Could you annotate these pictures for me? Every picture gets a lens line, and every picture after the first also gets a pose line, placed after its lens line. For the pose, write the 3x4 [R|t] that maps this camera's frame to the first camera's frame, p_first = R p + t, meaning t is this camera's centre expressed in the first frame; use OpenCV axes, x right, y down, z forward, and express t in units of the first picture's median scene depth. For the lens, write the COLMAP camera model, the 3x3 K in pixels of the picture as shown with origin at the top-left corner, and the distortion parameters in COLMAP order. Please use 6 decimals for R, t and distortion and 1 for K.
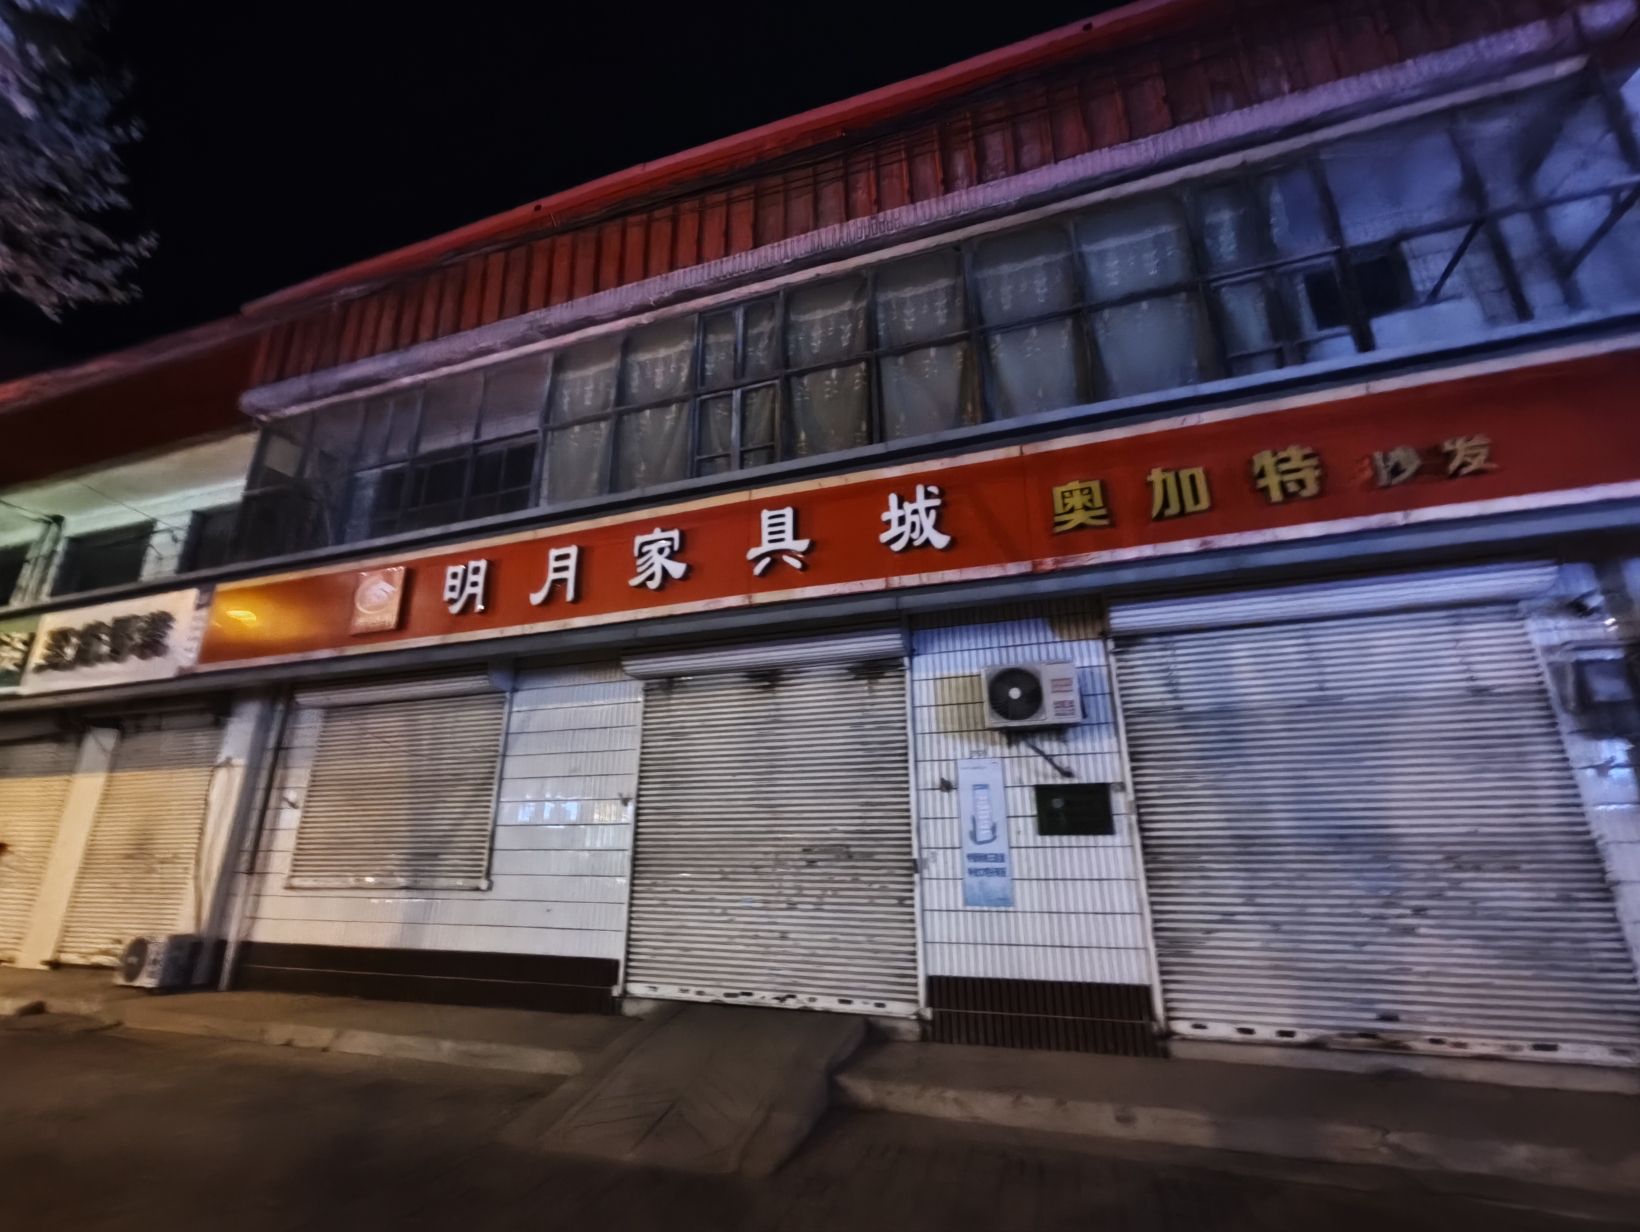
lens RADIAL K [[699.8, 0, 849.6], [0, 699.8, 614.9], [0, 0, 1]] dist [-0.000452, 0.000469]
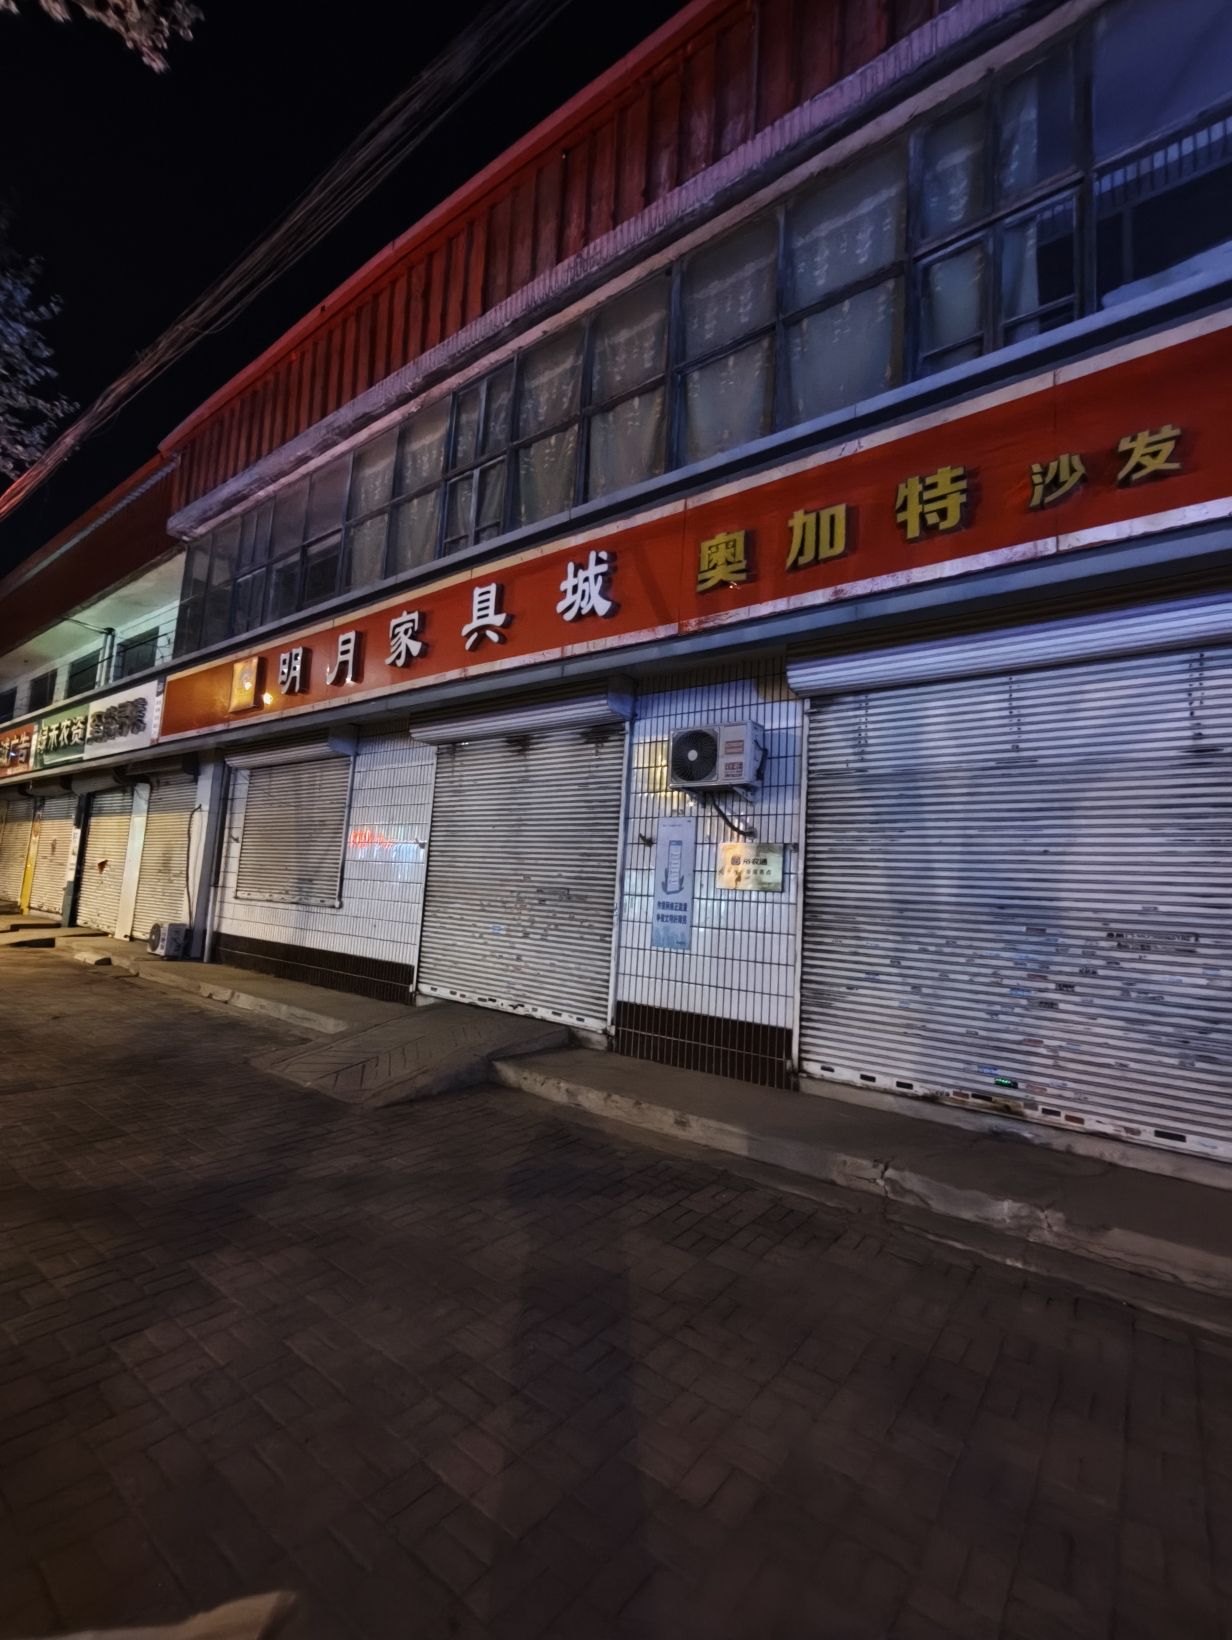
lens RADIAL K [[684.3, 0, 623.0], [0, 684.3, 814.7], [0, 0, 1]] dist [-0.006308, 0.004893]
pose [[0.950446, 0.024246, -0.309944, 0.422665], [0.035663, 0.981870, 0.186170, 0.006353], [0.308839, -0.187998, 0.932349, 0.011604]]
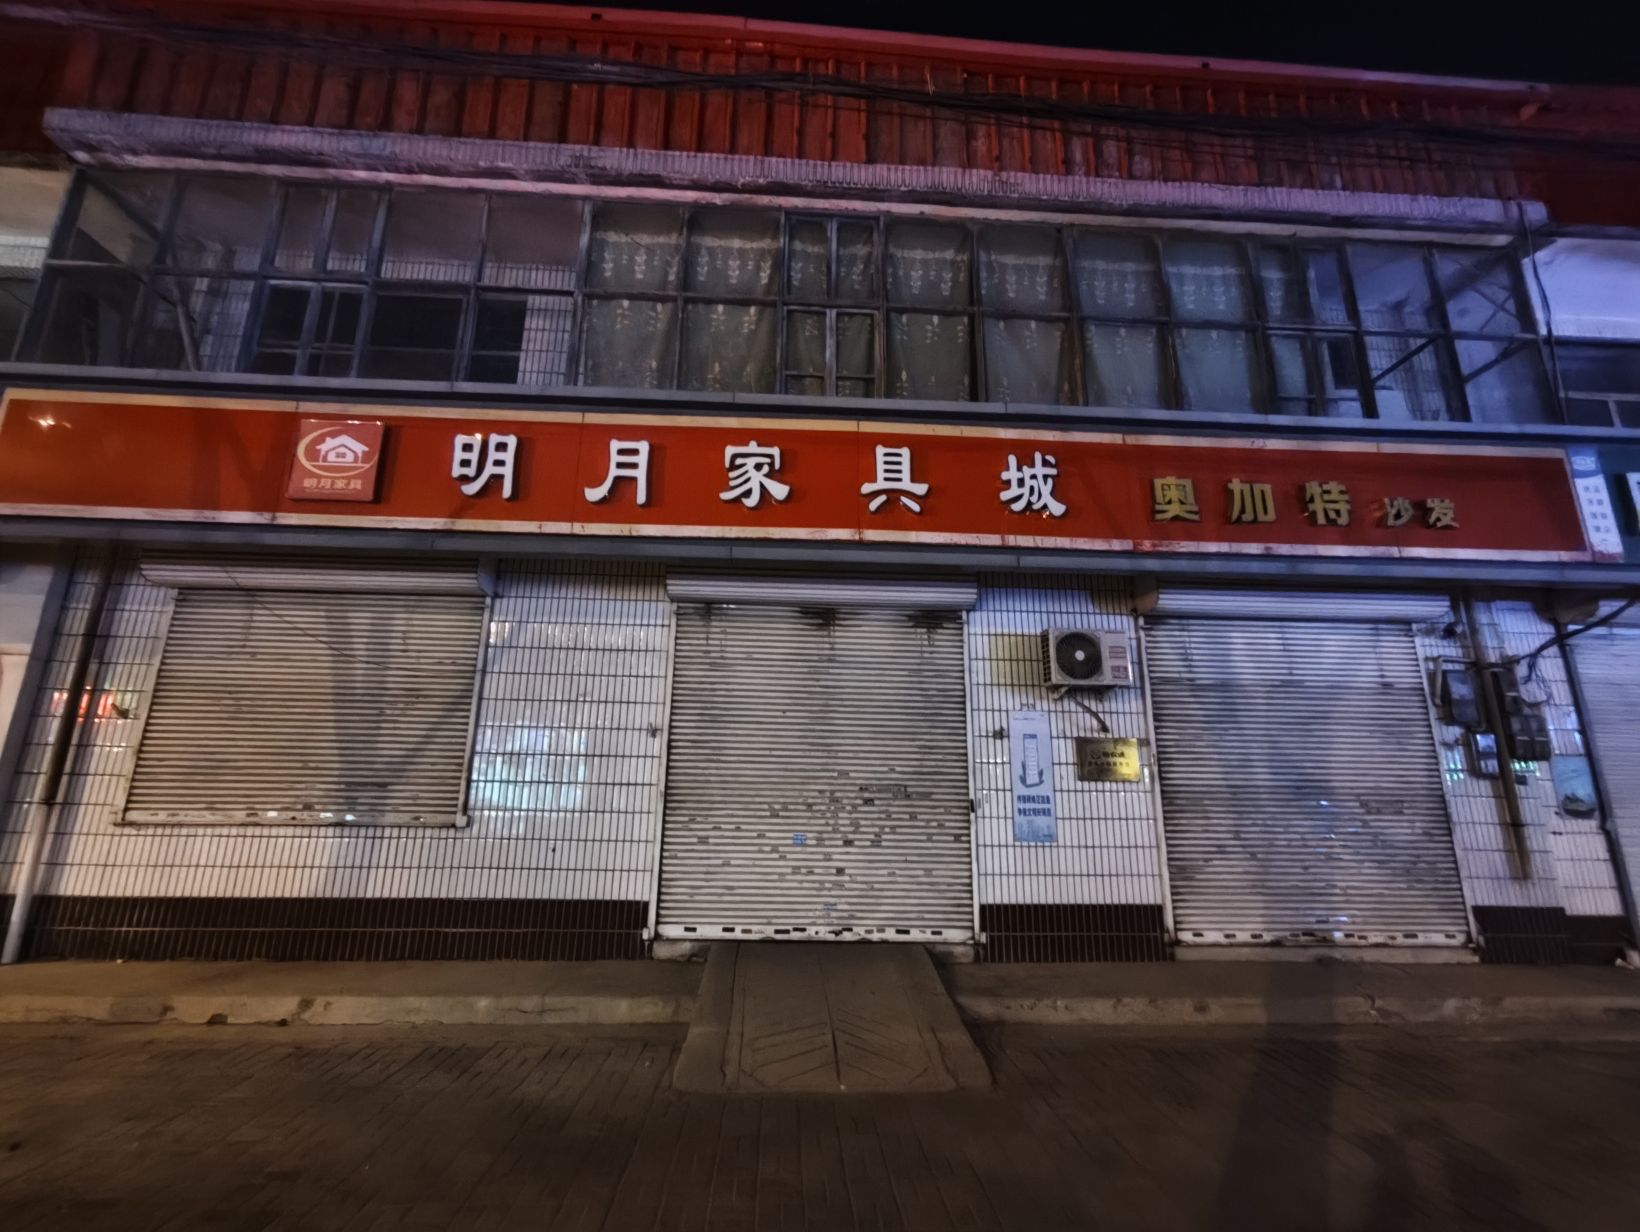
lens RADIAL K [[684.3, 0, 894.5], [0, 684.3, 615.7], [0, 0, 1]] dist [-0.006308, 0.004893]
pose [[0.930149, 0.111394, 0.349876, -0.398127], [-0.134629, 0.989975, 0.042721, 0.039727], [-0.341610, -0.086841, 0.935821, 0.081739]]
